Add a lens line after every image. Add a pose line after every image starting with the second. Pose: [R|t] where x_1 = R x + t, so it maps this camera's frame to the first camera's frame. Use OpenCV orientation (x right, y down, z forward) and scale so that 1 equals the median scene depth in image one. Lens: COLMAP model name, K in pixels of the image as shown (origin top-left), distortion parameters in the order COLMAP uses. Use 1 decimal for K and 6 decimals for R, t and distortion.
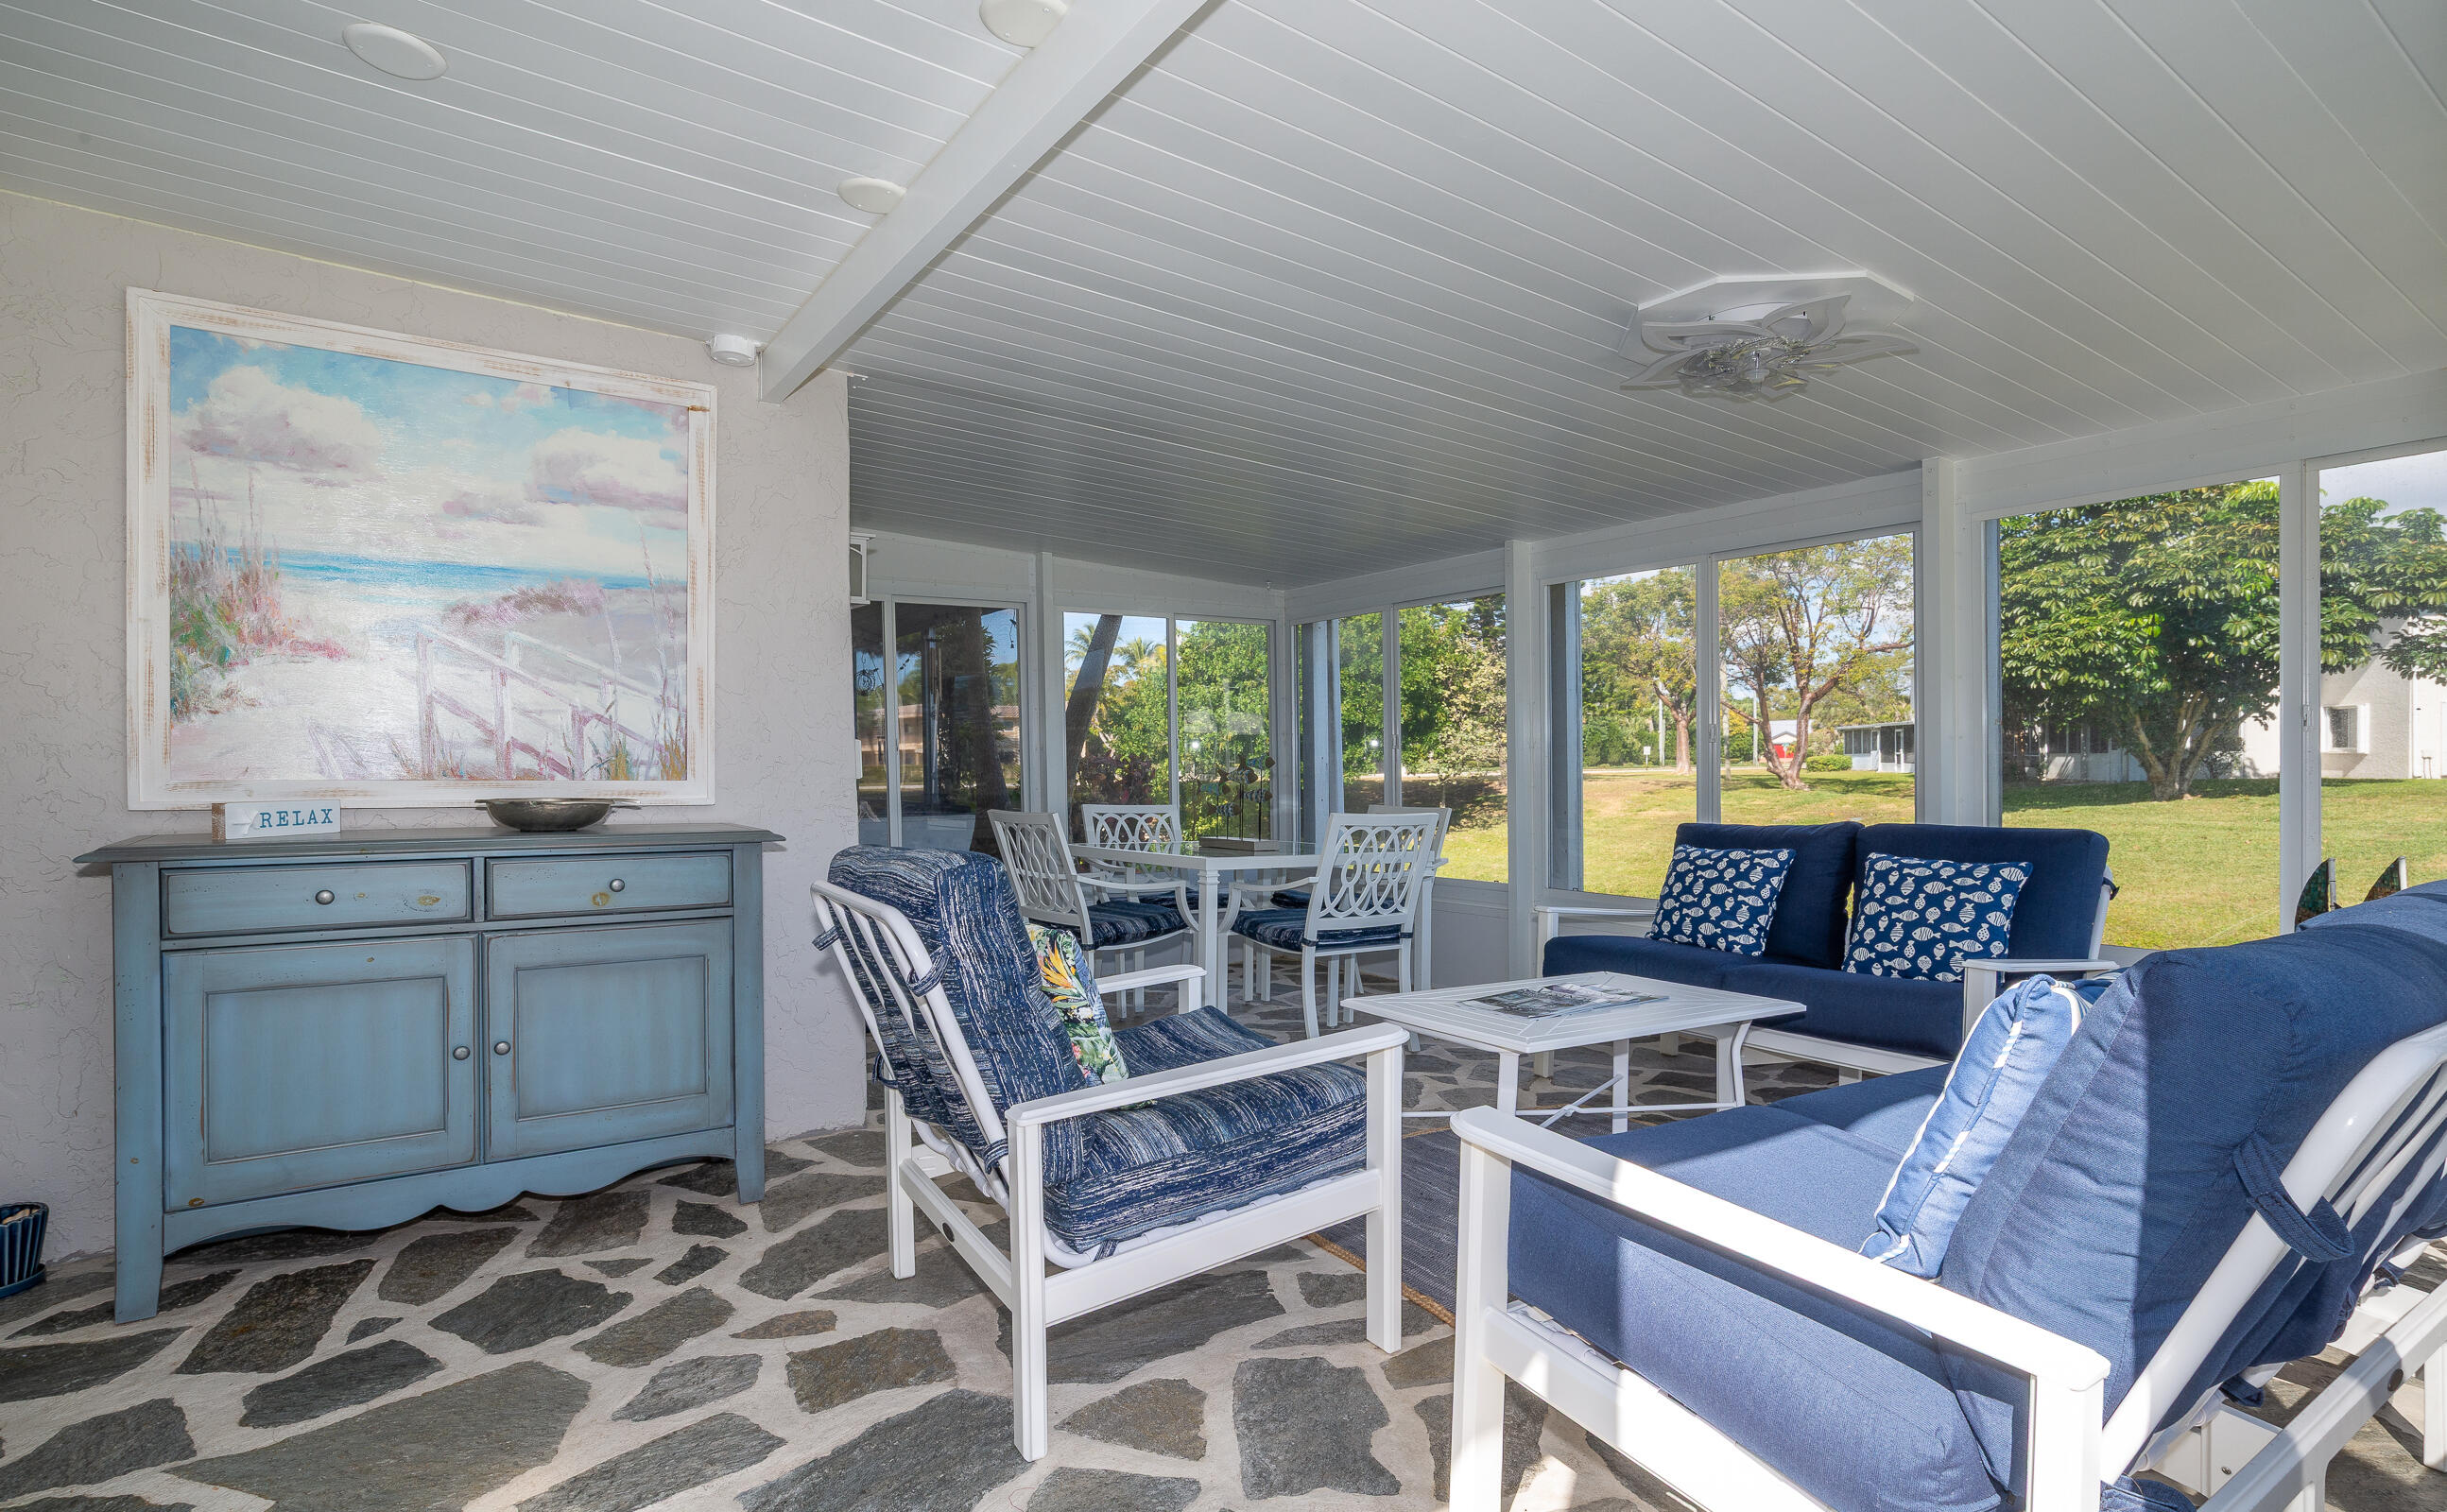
lens RADIAL K [[1247.0, 0, 1220.7], [0, 1247.0, 772.5], [0, 0, 1]] dist [-0.054779, 0.039986]
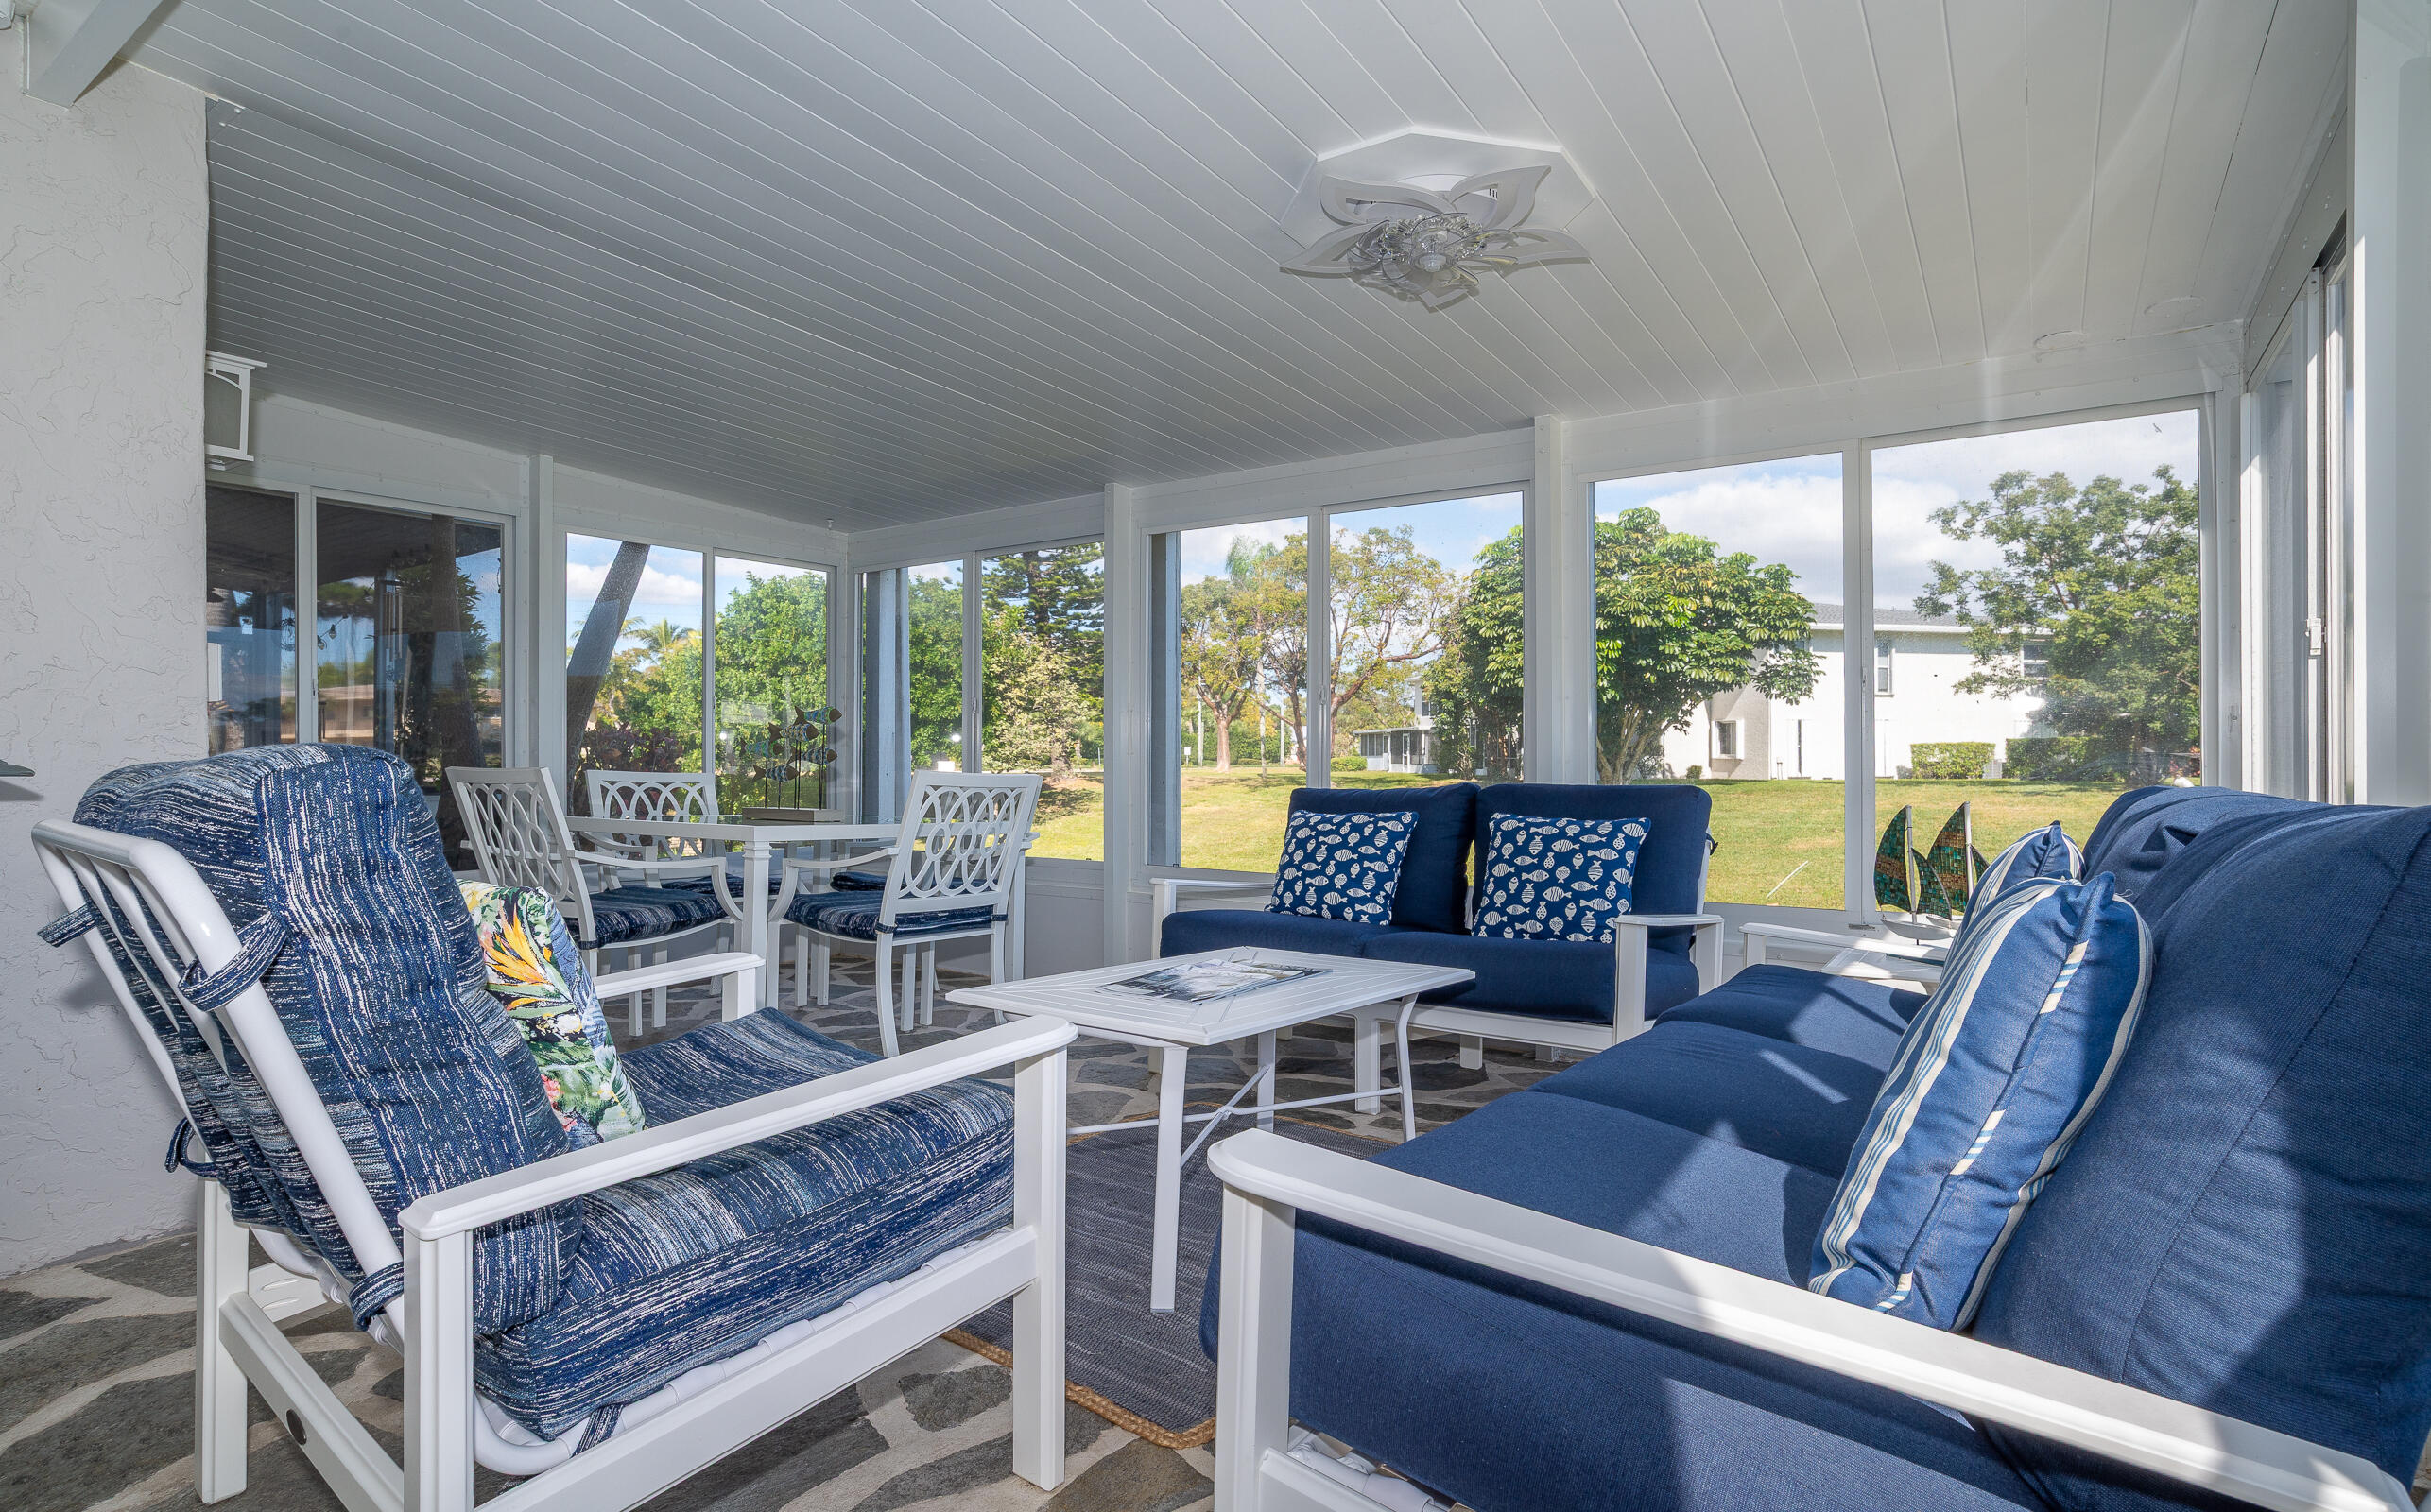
lens RADIAL K [[1245.6, 0, 1221.3], [0, 1245.6, 737.5], [0, 0, 1]] dist [-0.034006, 0.017202]
pose [[0.936119, 0.016360, 0.351303, -0.014167], [-0.006758, 0.999570, -0.028540, 0.039025], [-0.351619, 0.024342, 0.935827, 0.183524]]
